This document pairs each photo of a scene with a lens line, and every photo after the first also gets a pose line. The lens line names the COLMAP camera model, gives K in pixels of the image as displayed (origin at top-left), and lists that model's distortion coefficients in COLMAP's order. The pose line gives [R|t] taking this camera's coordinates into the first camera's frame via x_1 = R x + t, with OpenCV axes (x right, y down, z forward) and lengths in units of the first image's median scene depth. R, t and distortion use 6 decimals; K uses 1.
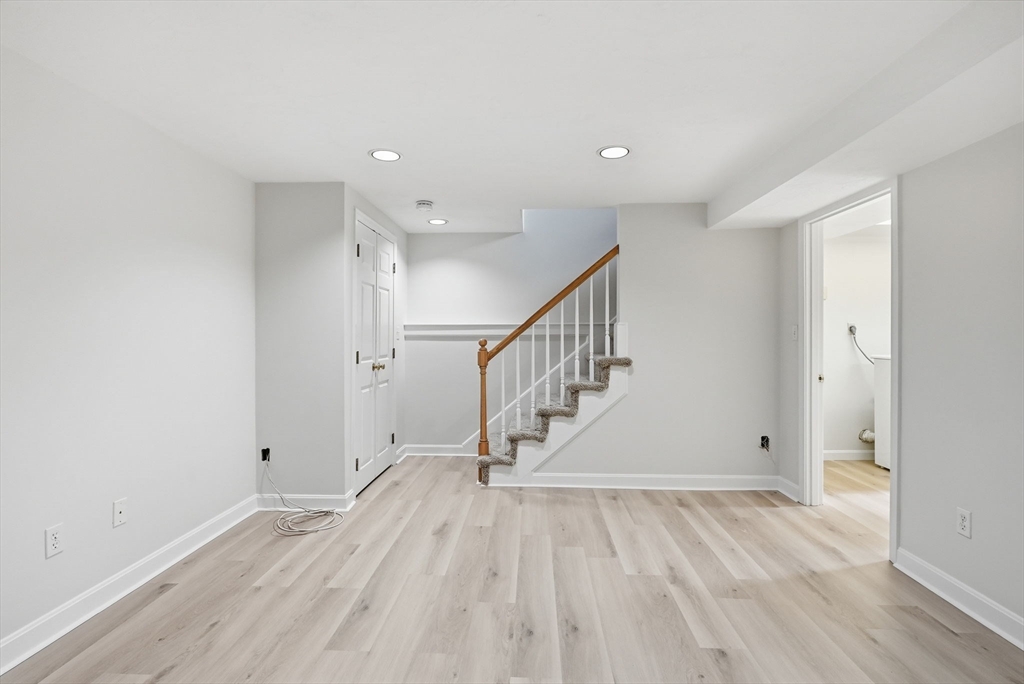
lens RADIAL K [[490.9, 0, 514.7], [0, 490.9, 339.5], [0, 0, 1]] dist [-0.001869, 0.000323]
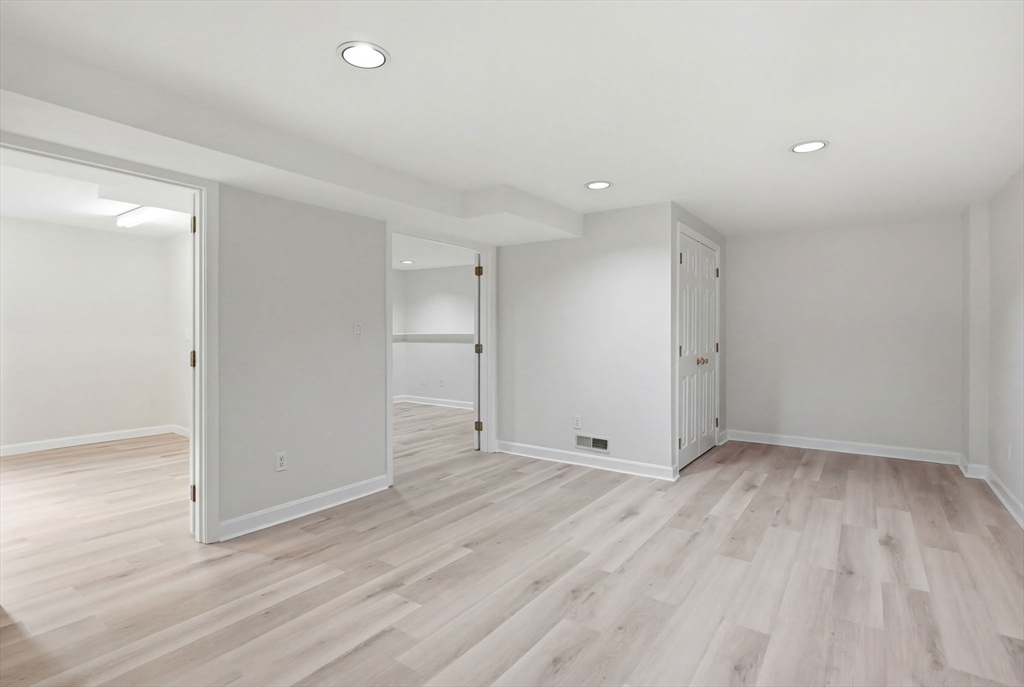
lens RADIAL K [[499.4, 0, 510.7], [0, 499.4, 339.7], [0, 0, 1]] dist [0.000349, 0.000459]
pose [[-0.838593, -0.008390, 0.544694, -0.275141], [-0.000467, 0.999892, 0.014683, -0.000955], [-0.544759, 0.012059, -0.838506, 1.197086]]
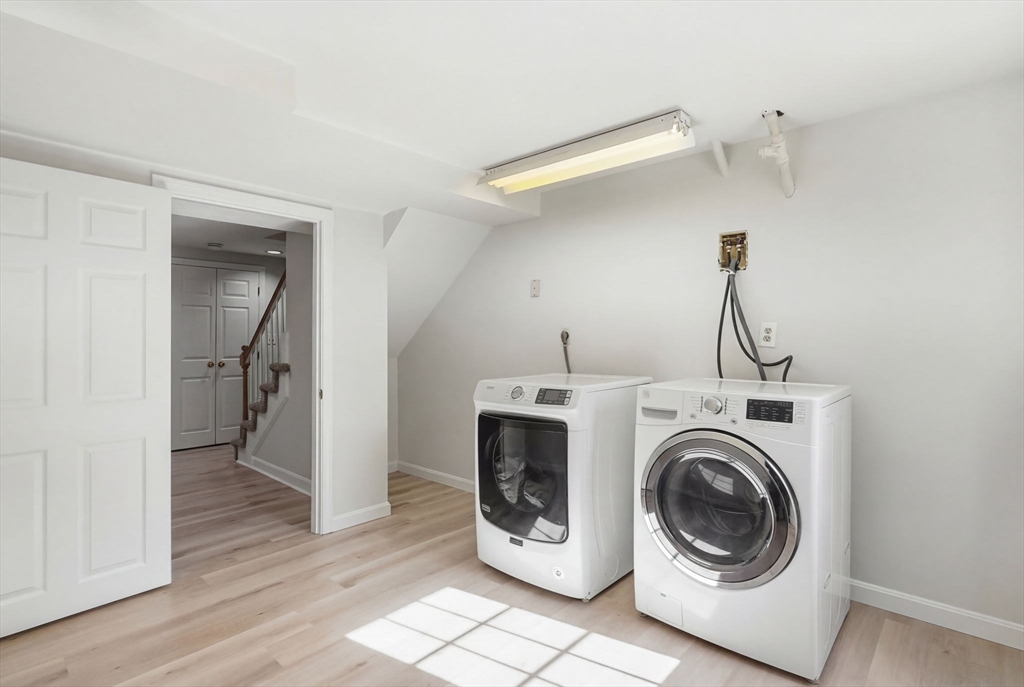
lens RADIAL K [[499.4, 0, 510.7], [0, 499.4, 339.7], [0, 0, 1]] dist [0.000349, 0.000459]
pose [[0.772134, 0.003311, -0.635451, 1.520360], [-0.002320, 0.999994, 0.002392, -0.025520], [0.635456, -0.000372, 0.772137, 0.524641]]
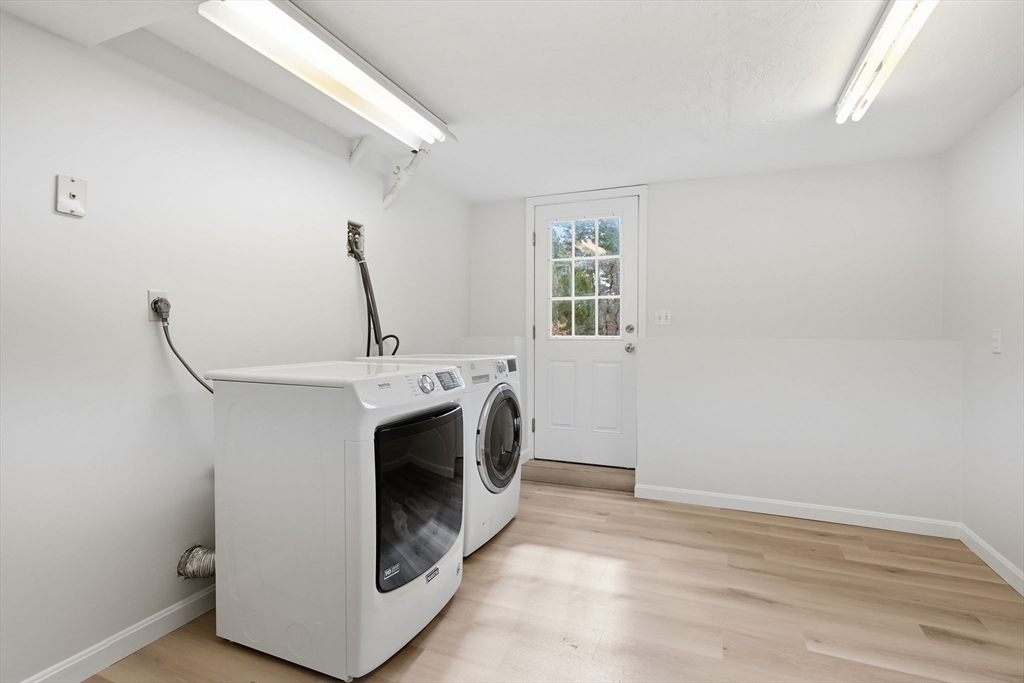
lens RADIAL K [[490.9, 0, 514.7], [0, 490.9, 339.0], [0, 0, 1]] dist [-0.001869, 0.000323]
pose [[0.343960, -0.001591, 0.938983, 0.570664], [0.002411, 0.999997, 0.000811, 0.006874], [-0.938981, 0.001984, 0.343963, 0.818404]]
